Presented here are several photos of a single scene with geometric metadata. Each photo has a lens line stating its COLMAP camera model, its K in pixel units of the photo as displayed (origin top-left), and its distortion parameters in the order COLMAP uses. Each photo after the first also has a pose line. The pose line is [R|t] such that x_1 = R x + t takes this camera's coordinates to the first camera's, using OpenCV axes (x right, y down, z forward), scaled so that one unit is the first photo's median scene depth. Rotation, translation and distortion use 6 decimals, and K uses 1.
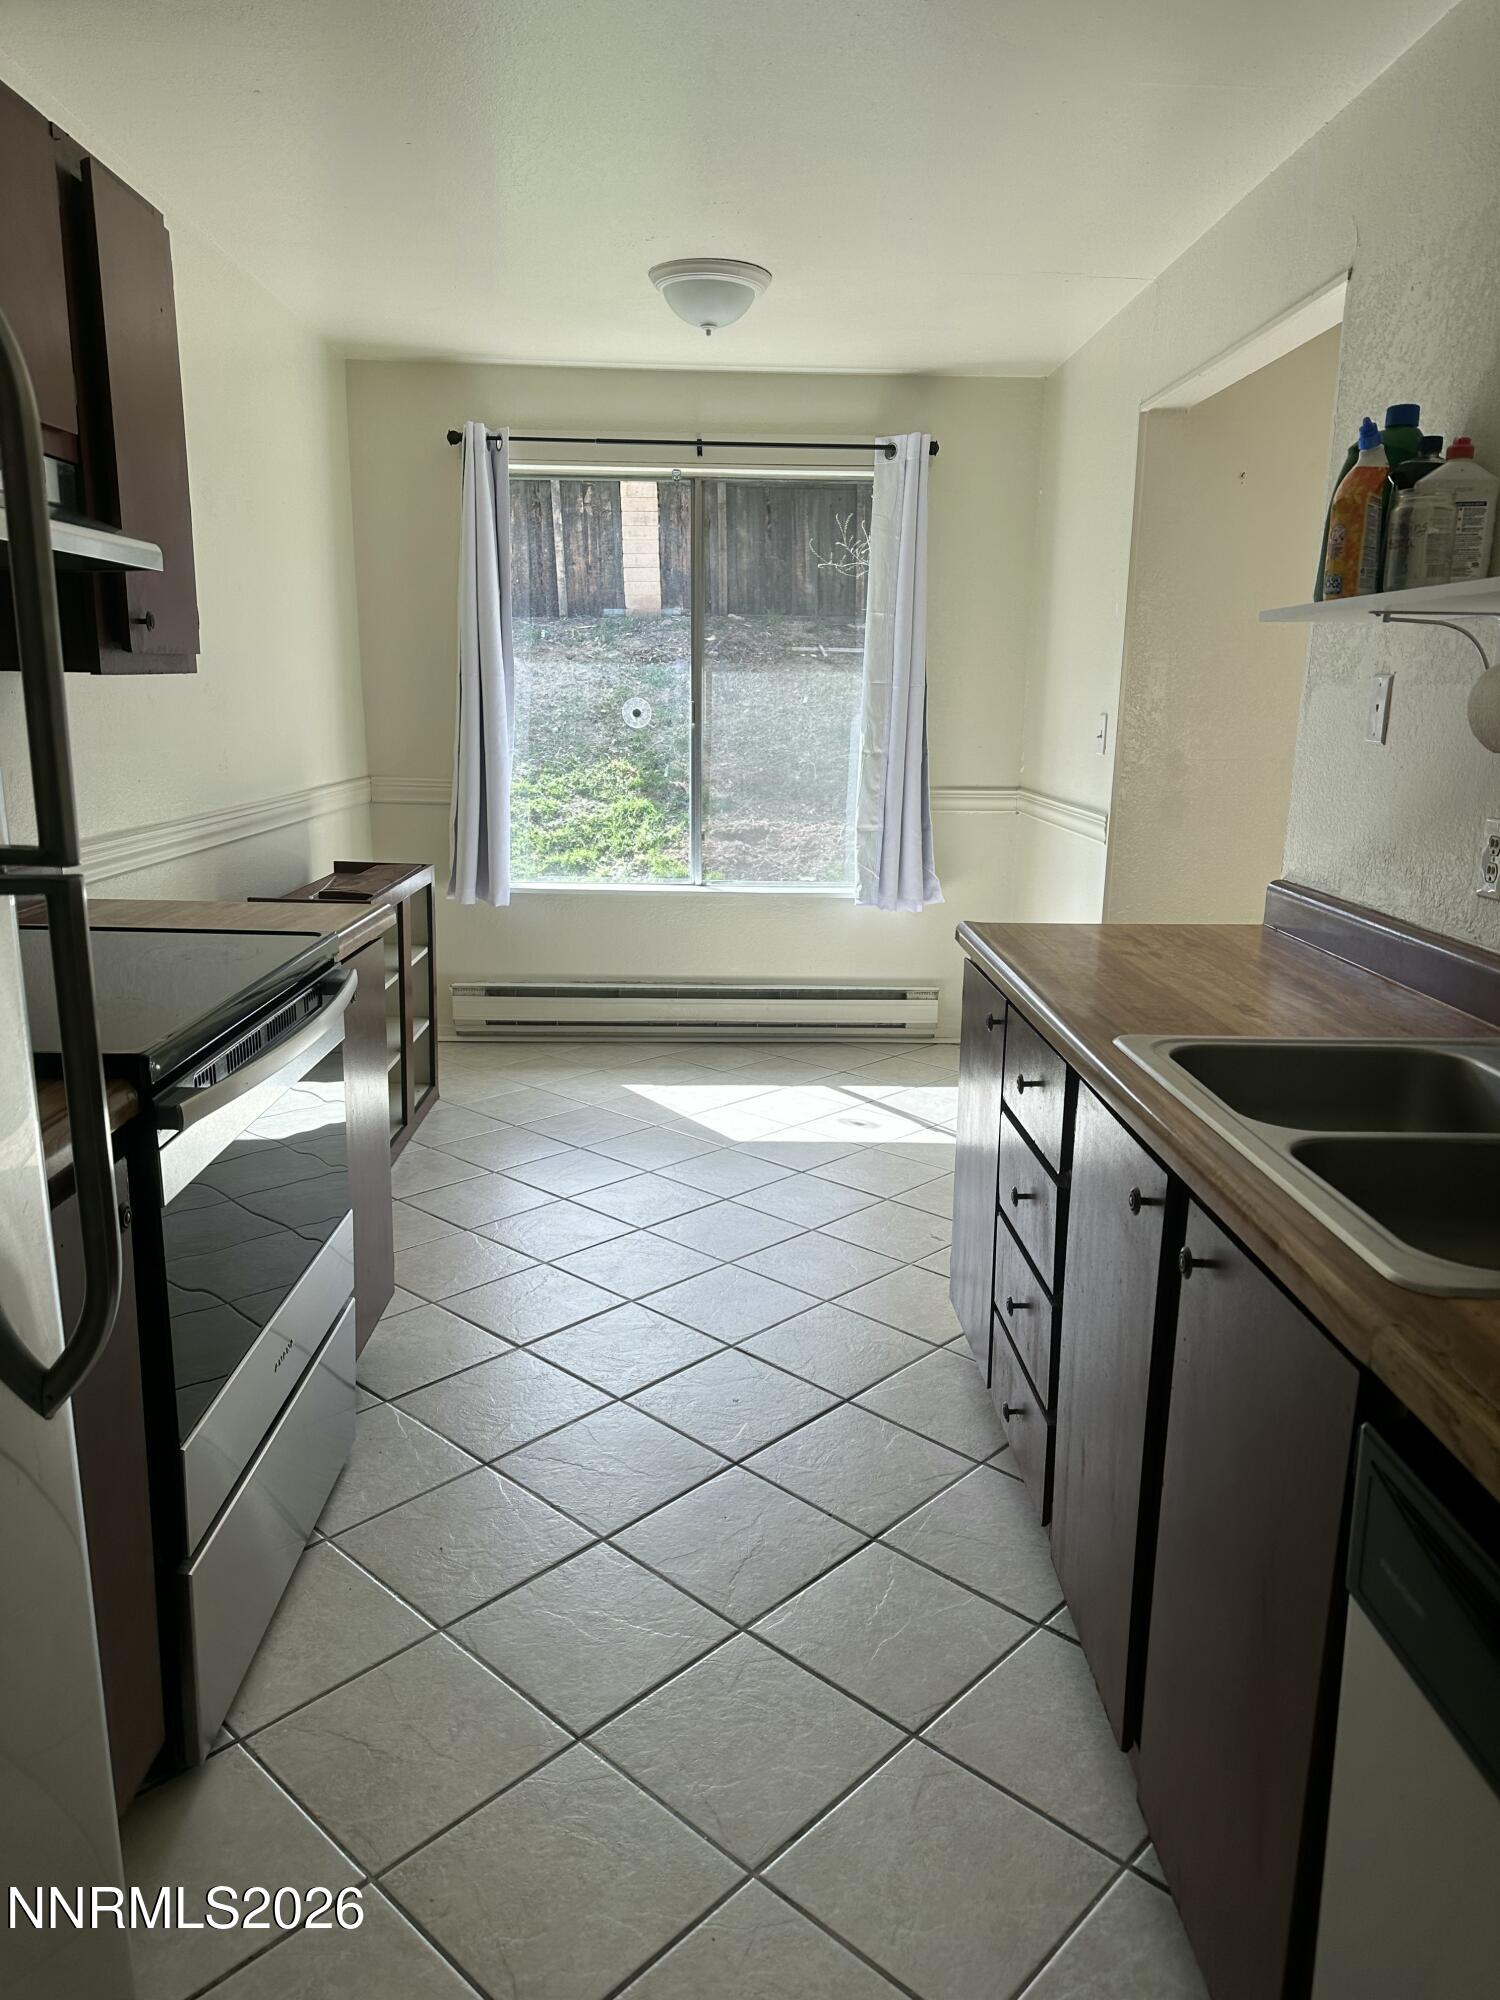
lens RADIAL K [[1404.6, 0, 761.1], [0, 1404.6, 1005.9], [0, 0, 1]] dist [0.048032, -0.042660]
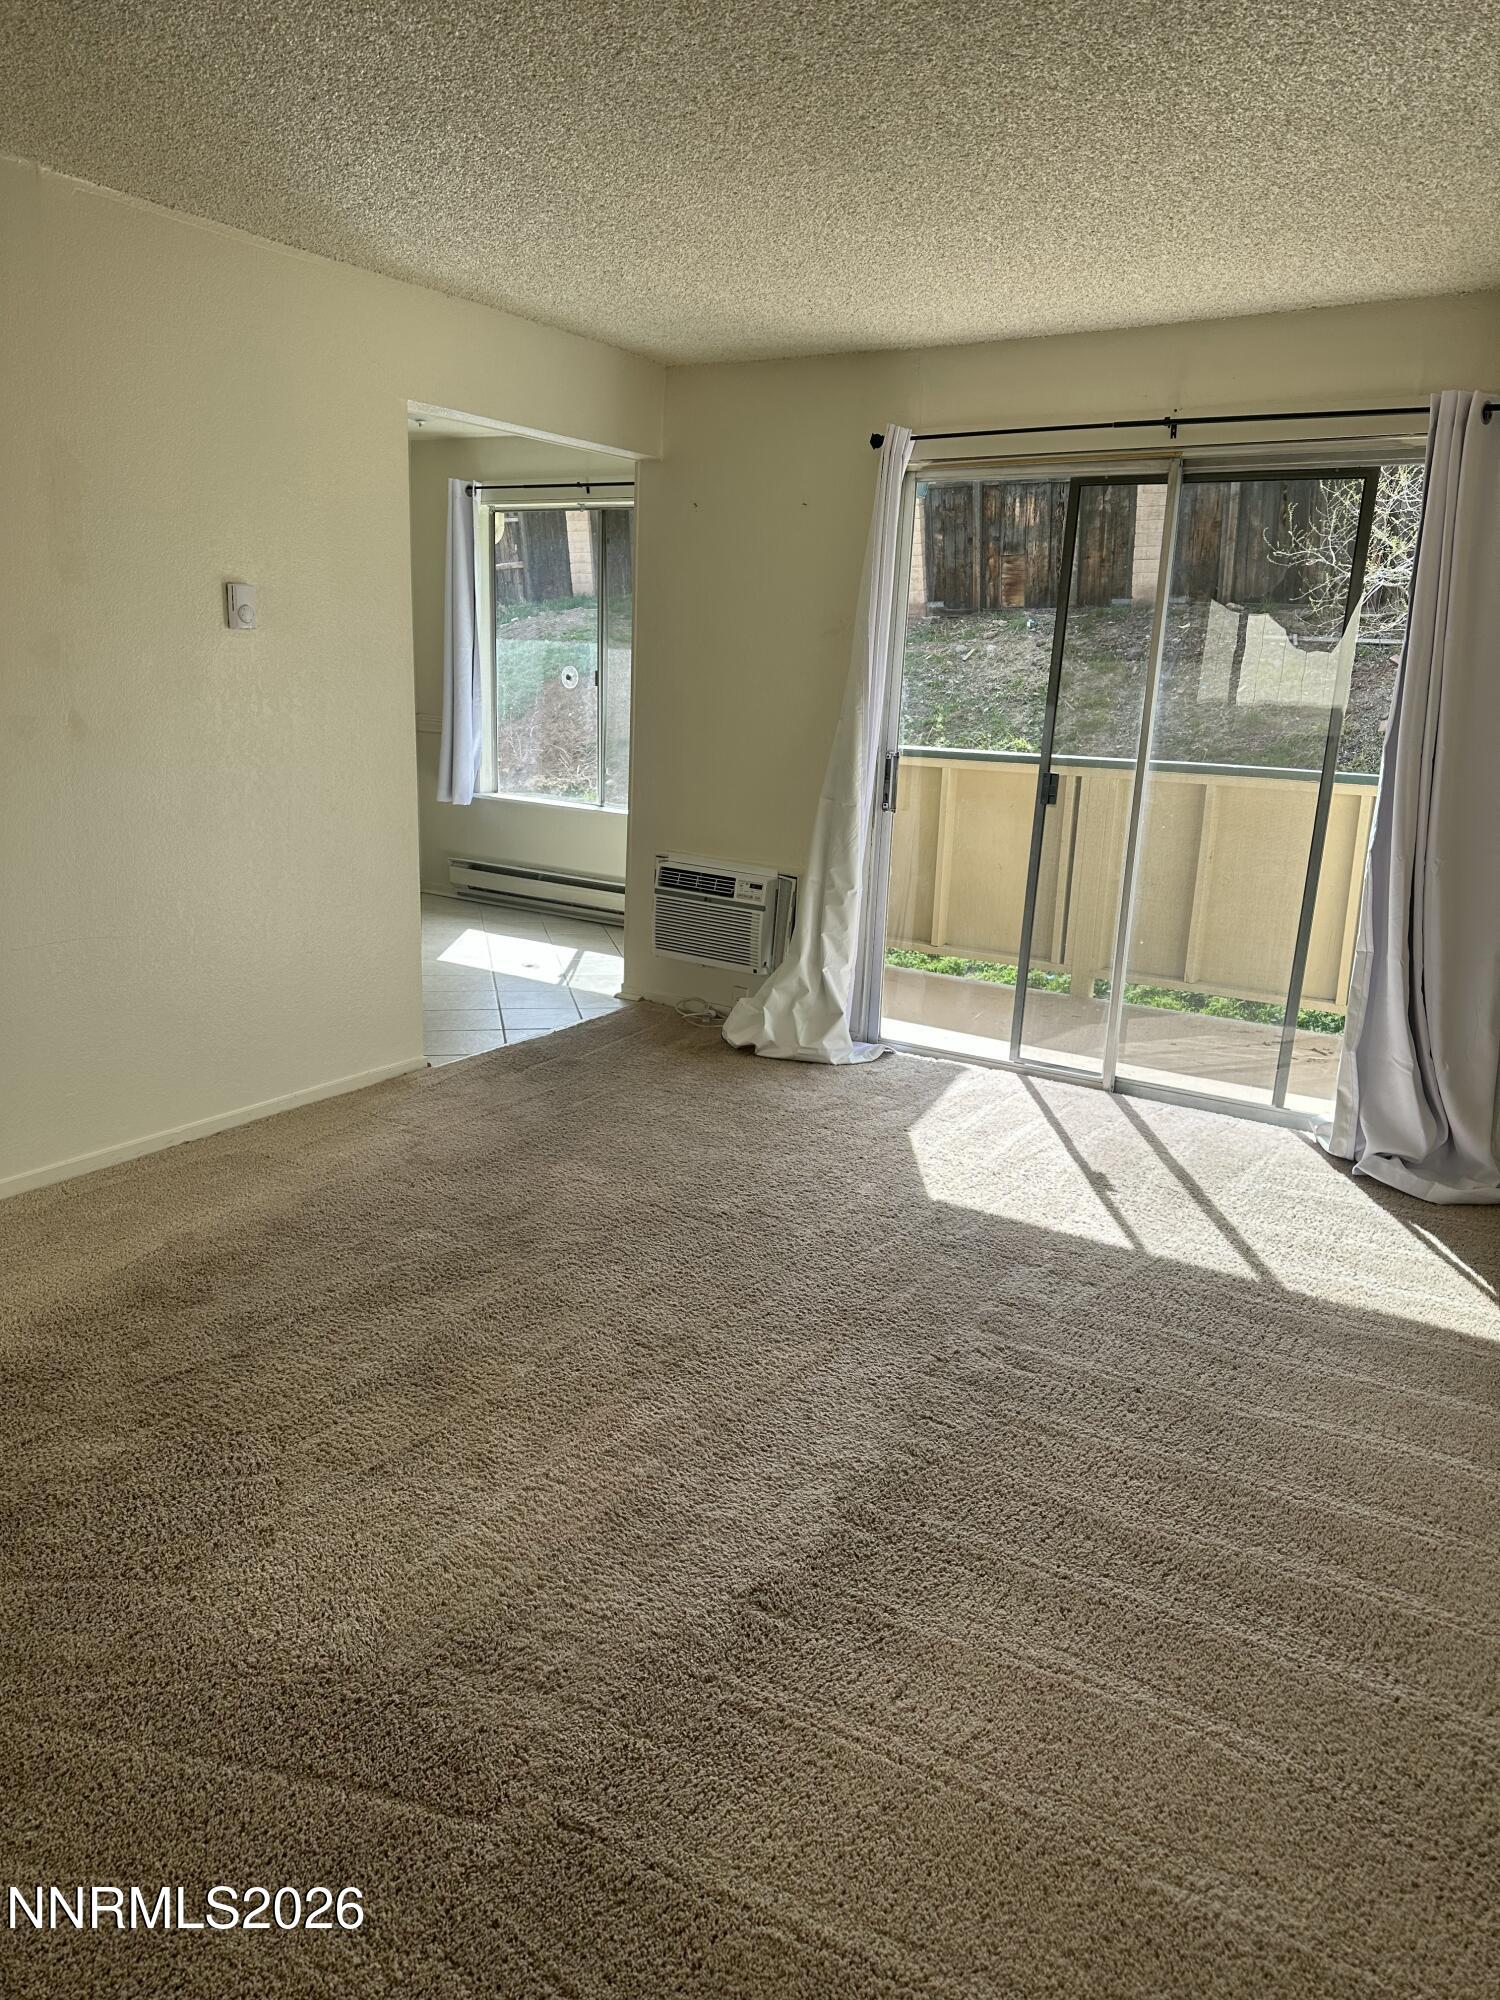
lens RADIAL K [[1404.6, 0, 756.2], [0, 1404.6, 987.2], [0, 0, 1]] dist [0.048032, -0.042660]
pose [[0.811921, 0.150991, -0.563903, 0.532283], [-0.154260, 0.987128, 0.042207, 0.004020], [0.563017, 0.052719, 0.824762, -0.016724]]
